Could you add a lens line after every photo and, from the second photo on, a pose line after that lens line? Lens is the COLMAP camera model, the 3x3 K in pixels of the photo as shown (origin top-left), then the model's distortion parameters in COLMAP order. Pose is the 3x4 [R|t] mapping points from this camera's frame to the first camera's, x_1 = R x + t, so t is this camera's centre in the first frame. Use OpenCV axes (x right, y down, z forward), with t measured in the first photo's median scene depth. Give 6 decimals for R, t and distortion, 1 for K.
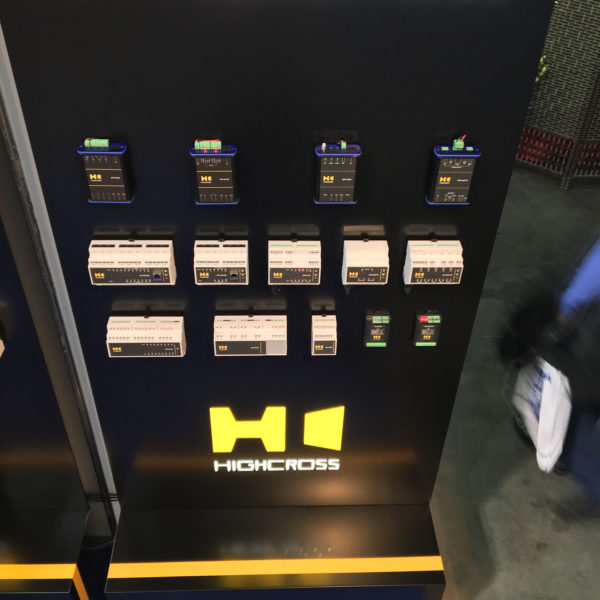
lens RADIAL K [[664.8, 0, 300.0], [0, 664.8, 297.3], [0, 0, 1]] dist [0.105645, -0.182612]
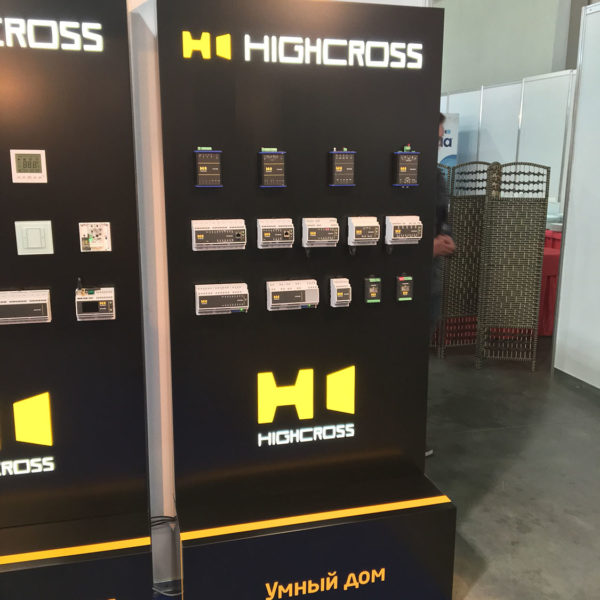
lens RADIAL K [[664.8, 0, 300.0], [0, 664.8, 297.3], [0, 0, 1]] dist [0.105645, -0.182612]
pose [[0.972614, -0.068415, 0.222128, -0.384040], [0.162202, 0.884289, -0.437862, 0.710428], [-0.166469, 0.461901, 0.871169, -0.259384]]
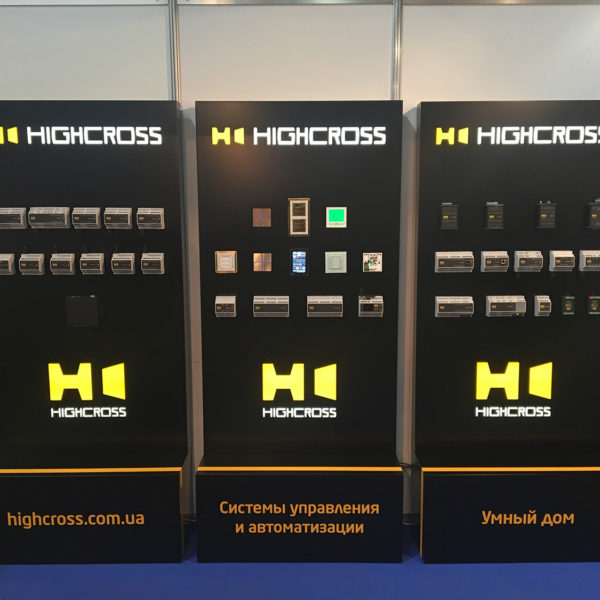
lens RADIAL K [[664.8, 0, 300.0], [0, 664.8, 297.3], [0, 0, 1]] dist [0.105645, -0.182612]
pose [[0.999077, -0.028441, -0.032198, -0.635041], [0.007677, 0.855606, -0.517570, 1.095271], [0.042270, 0.516845, 0.855035, -0.775829]]
